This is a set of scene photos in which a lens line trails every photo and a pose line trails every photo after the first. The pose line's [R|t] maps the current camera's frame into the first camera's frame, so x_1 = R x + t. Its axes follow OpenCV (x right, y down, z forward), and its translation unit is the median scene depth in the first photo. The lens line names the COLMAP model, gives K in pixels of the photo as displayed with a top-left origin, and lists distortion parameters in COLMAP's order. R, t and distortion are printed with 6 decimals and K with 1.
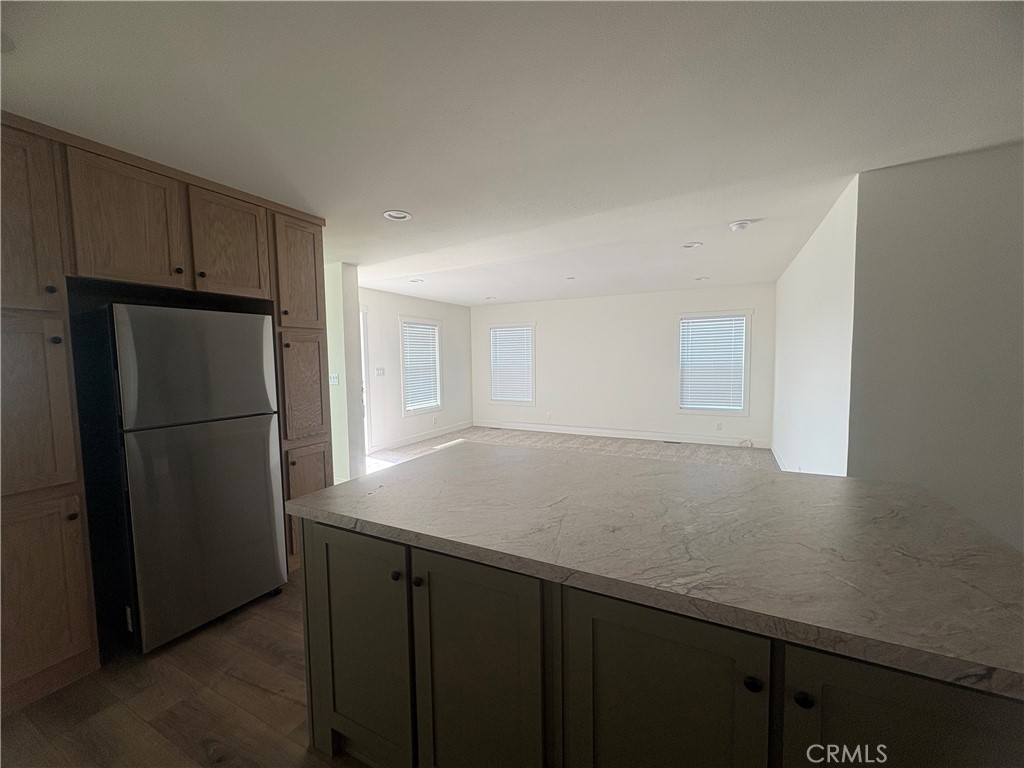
lens RADIAL K [[409.1, 0, 509.3], [0, 409.1, 386.3], [0, 0, 1]] dist [0.001934, -0.000105]
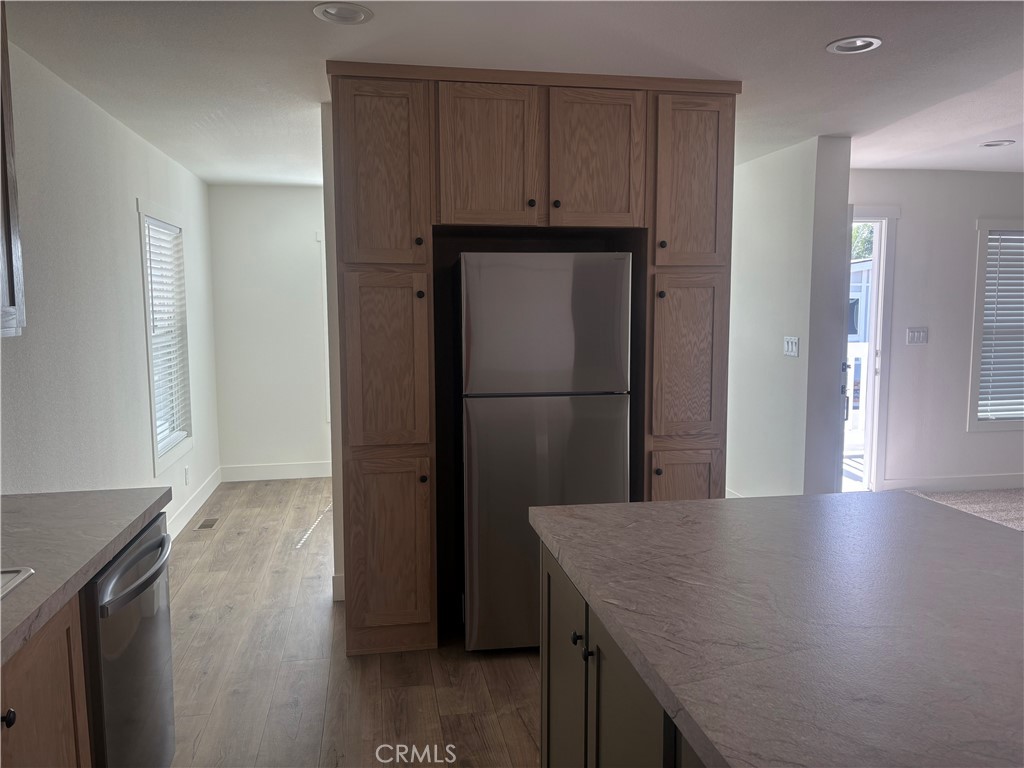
lens RADIAL K [[767.8, 0, 506.5], [0, 767.8, 386.2], [0, 0, 1]] dist [0.060509, -0.064190]
pose [[0.609441, 0.096551, -0.786931, 0.316262], [-0.061395, 0.995324, 0.074572, -0.030693], [0.790451, 0.002866, 0.612519, 0.038936]]
